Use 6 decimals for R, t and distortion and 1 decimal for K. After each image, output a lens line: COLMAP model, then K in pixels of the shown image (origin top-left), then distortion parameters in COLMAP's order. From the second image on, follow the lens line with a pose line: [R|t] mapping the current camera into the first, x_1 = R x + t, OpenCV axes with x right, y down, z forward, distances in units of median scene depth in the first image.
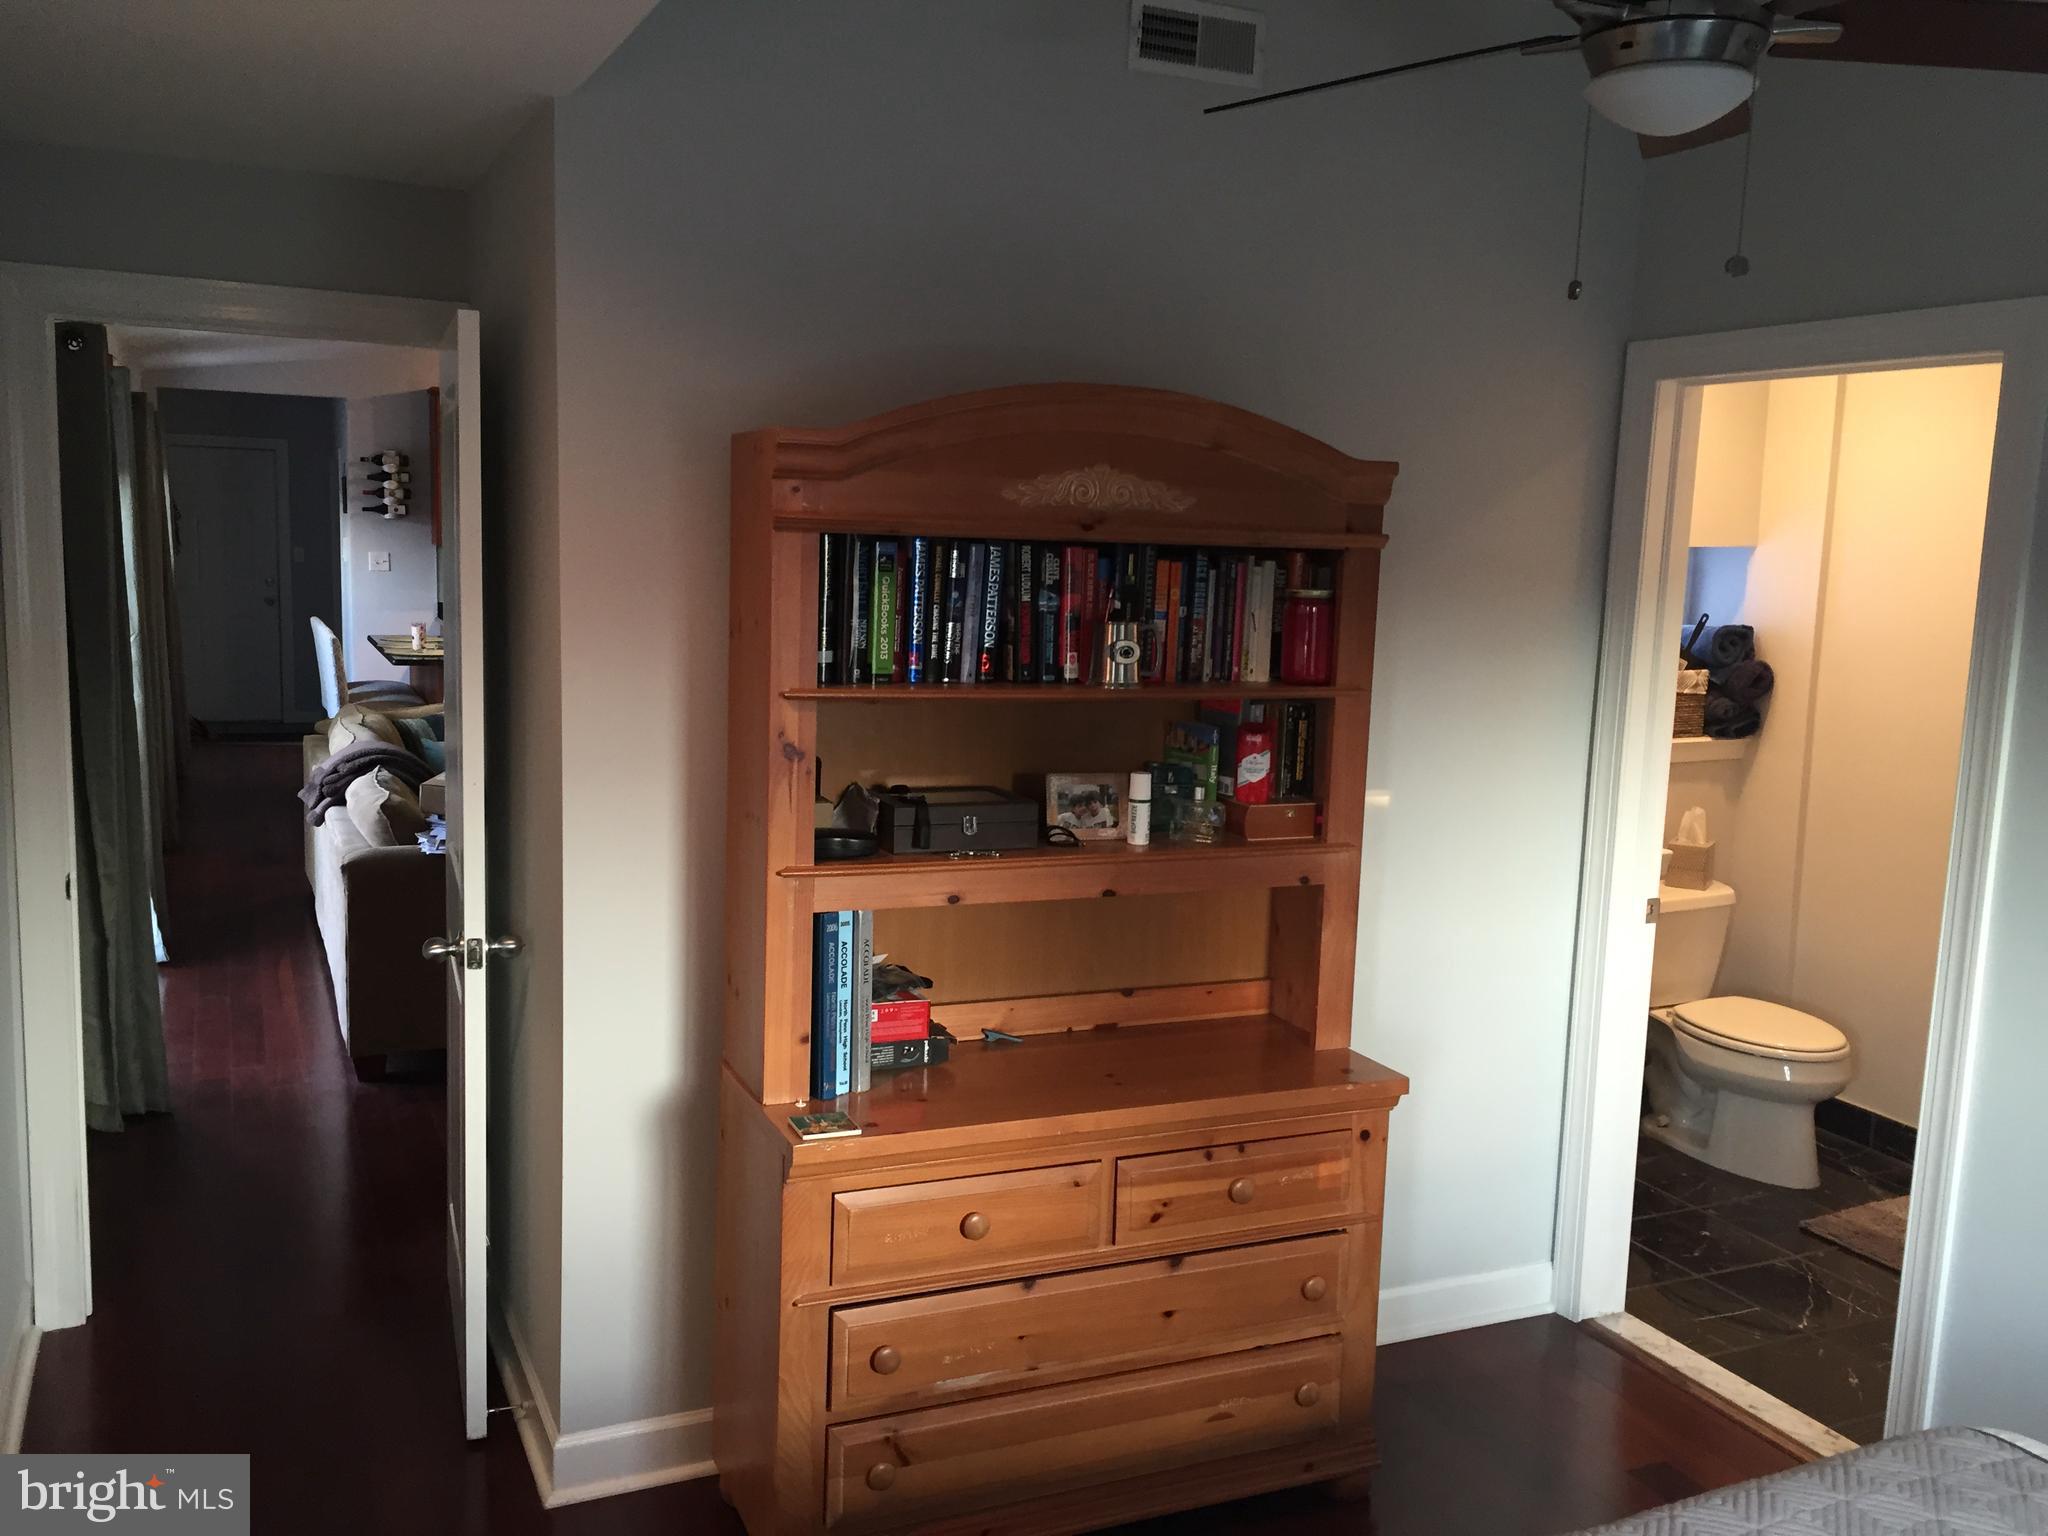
lens RADIAL K [[1745.5, 0, 1018.7], [0, 1745.5, 783.2], [0, 0, 1]] dist [0.077448, -0.093807]
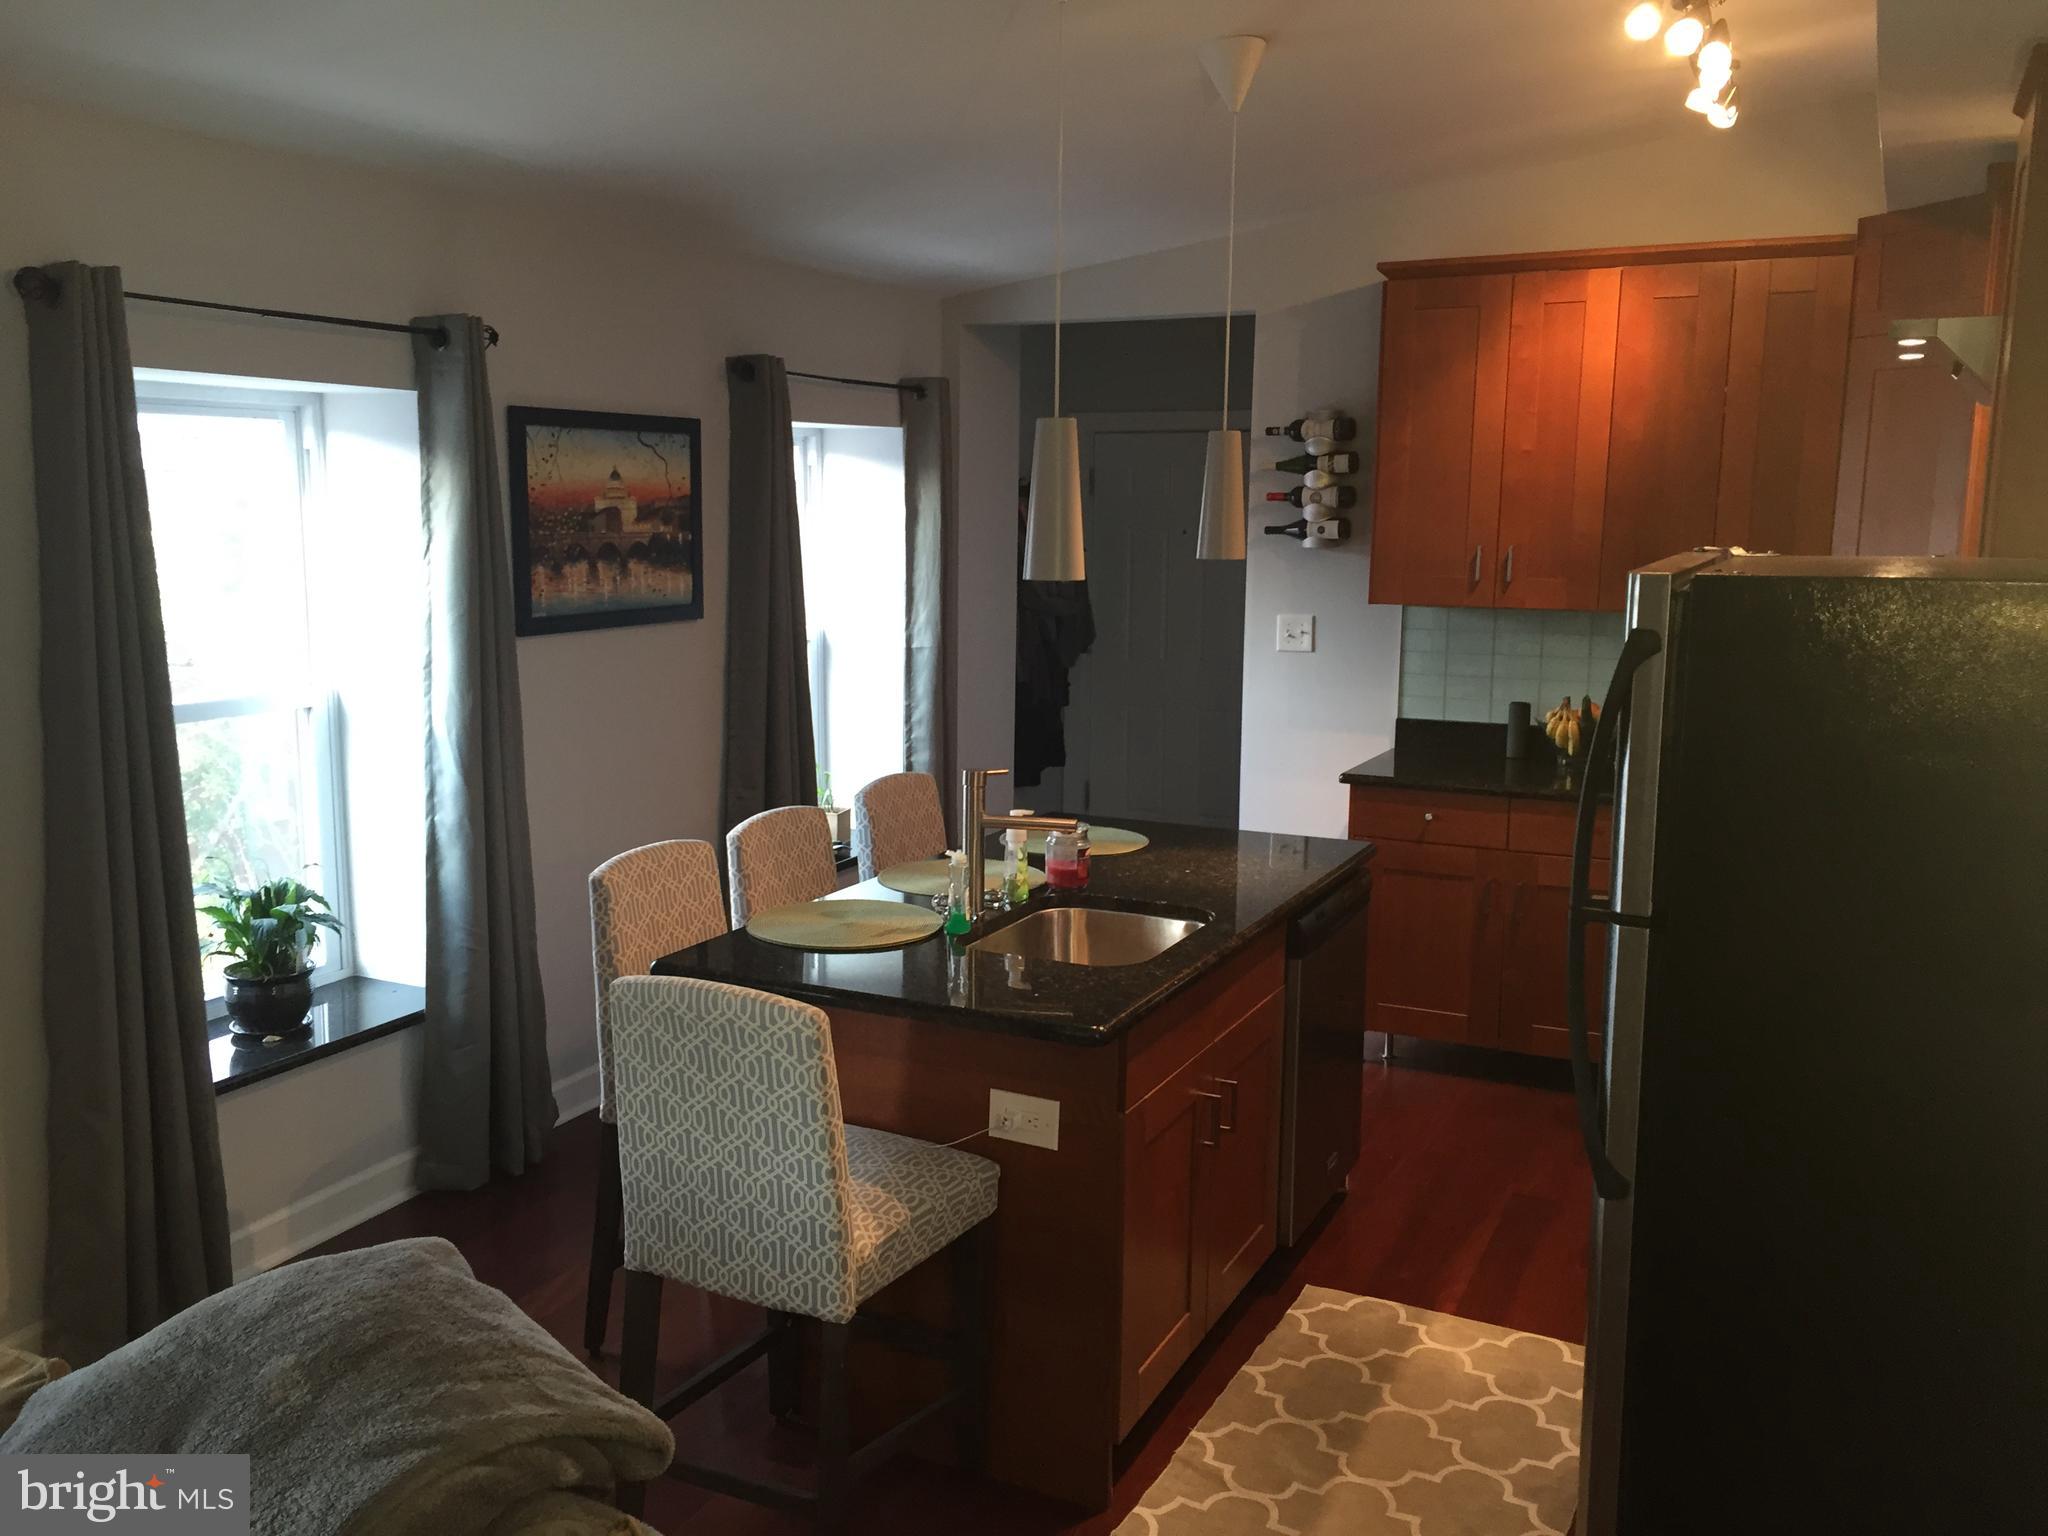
lens RADIAL K [[1745.5, 0, 1029.3], [0, 1745.5, 777.6], [0, 0, 1]] dist [0.077448, -0.093807]
pose [[0.645606, 0.091763, -0.758138, -0.027672], [-0.096560, 0.994596, 0.038156, -0.097089], [0.757542, 0.048573, 0.650977, 0.622350]]
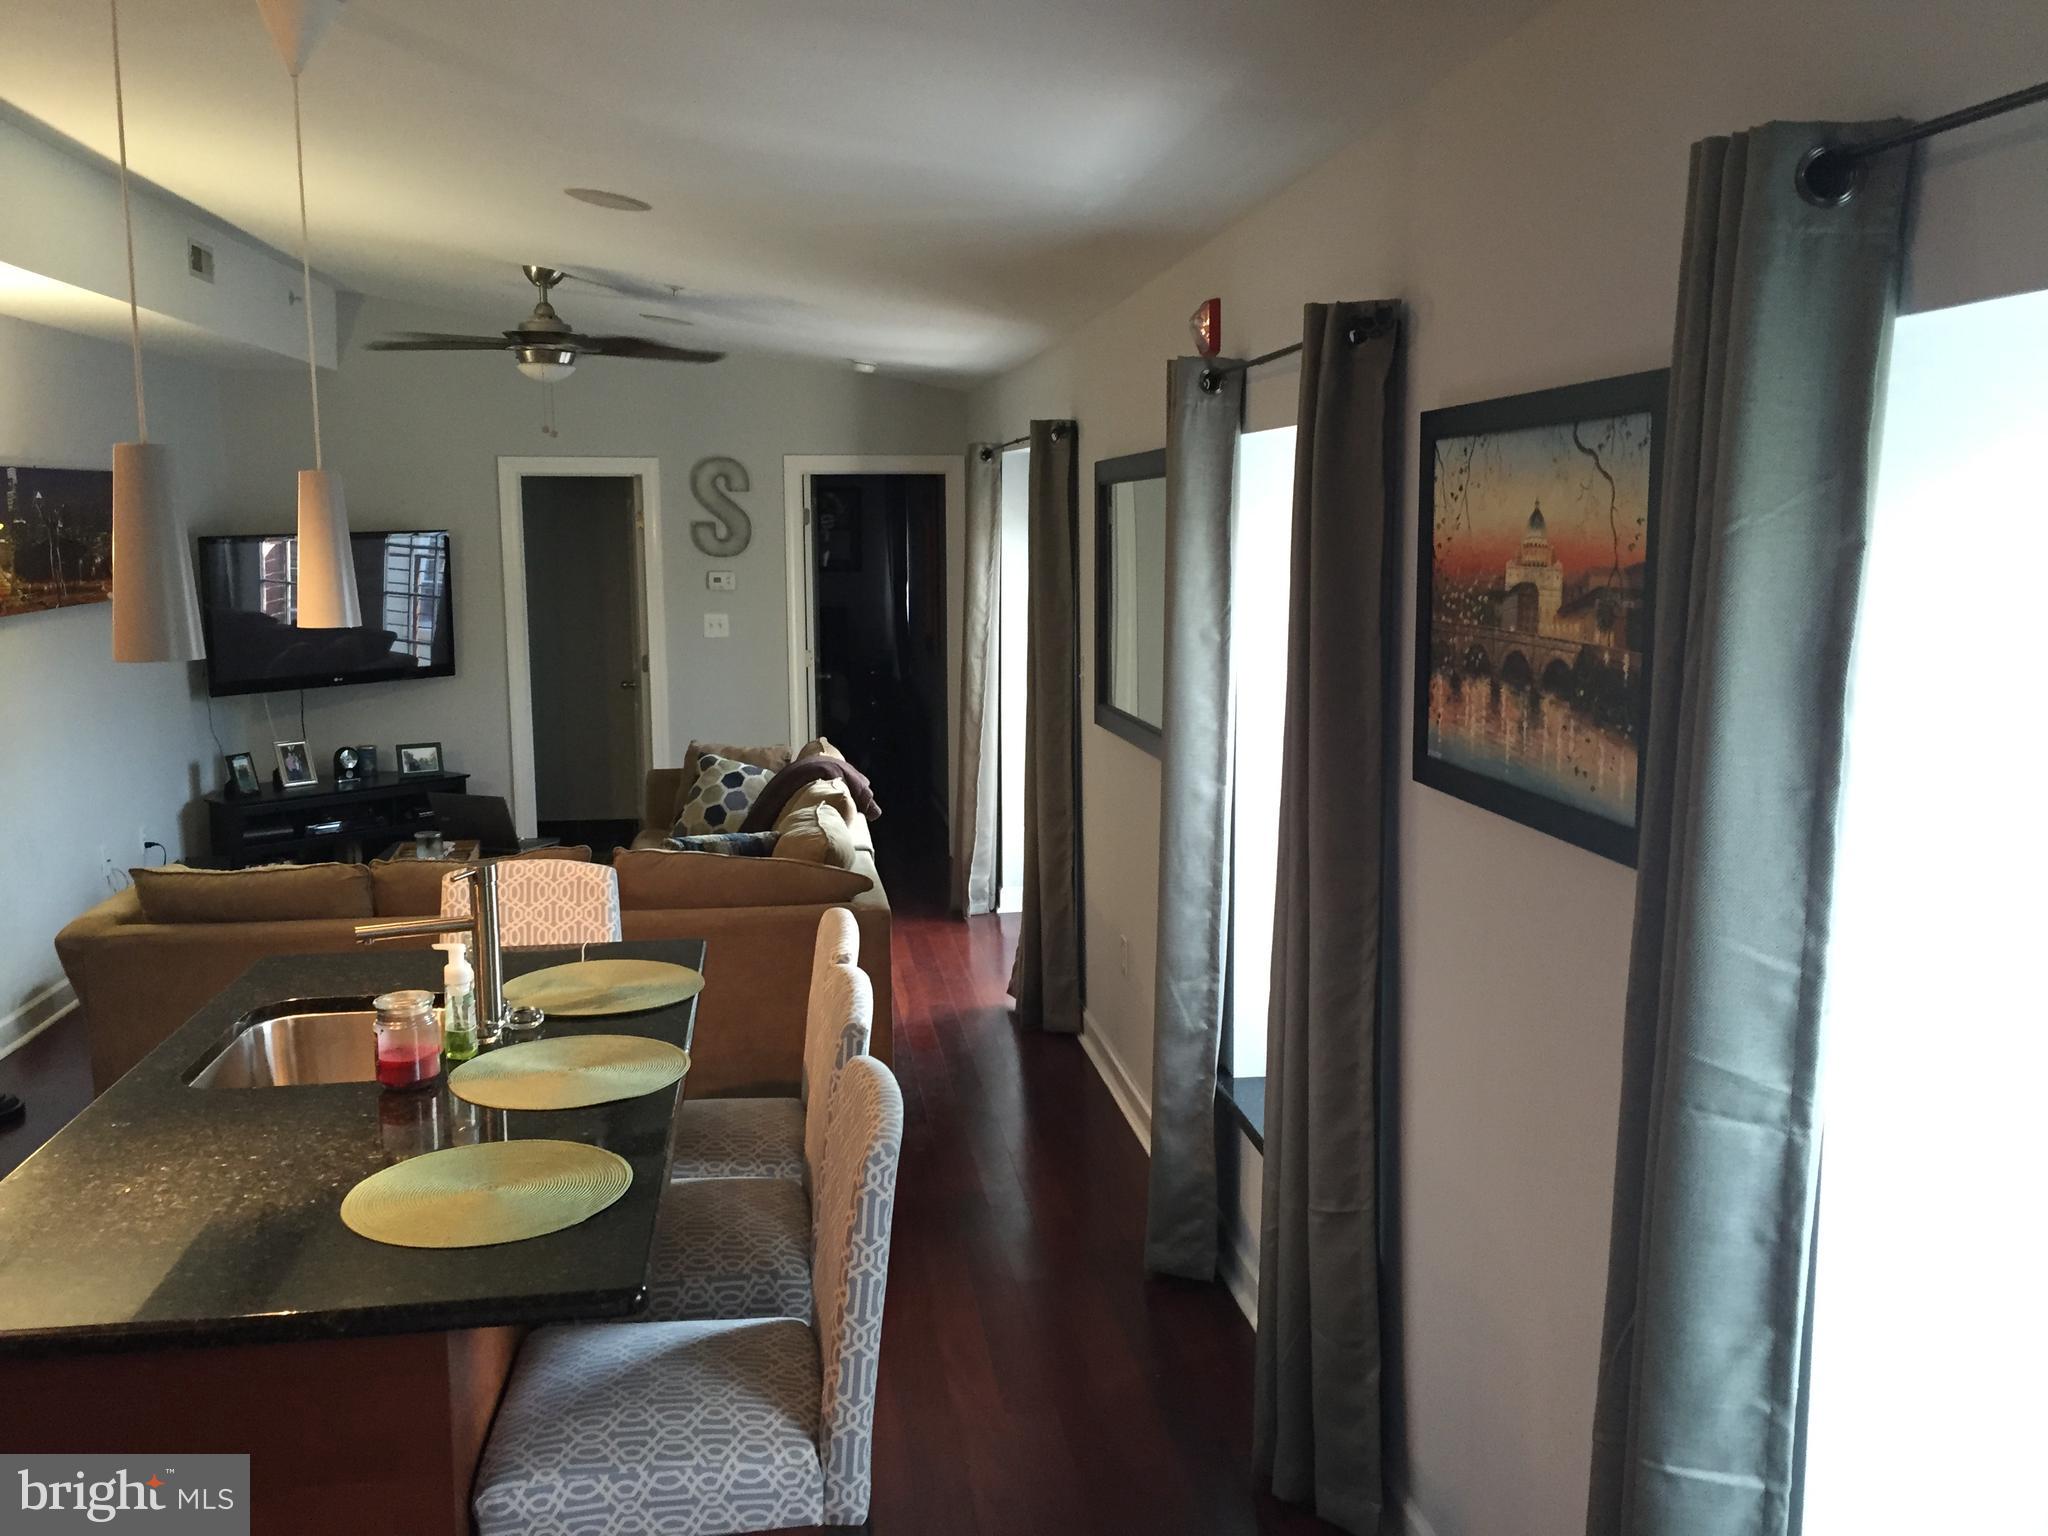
lens RADIAL K [[1745.5, 0, 1017.4], [0, 1745.5, 769.4], [0, 0, 1]] dist [0.077448, -0.093807]
pose [[-0.959709, -0.071795, 0.271668, -0.406555], [0.009798, 0.957670, 0.287702, -0.173230], [-0.280823, 0.278772, -0.918381, 1.021671]]
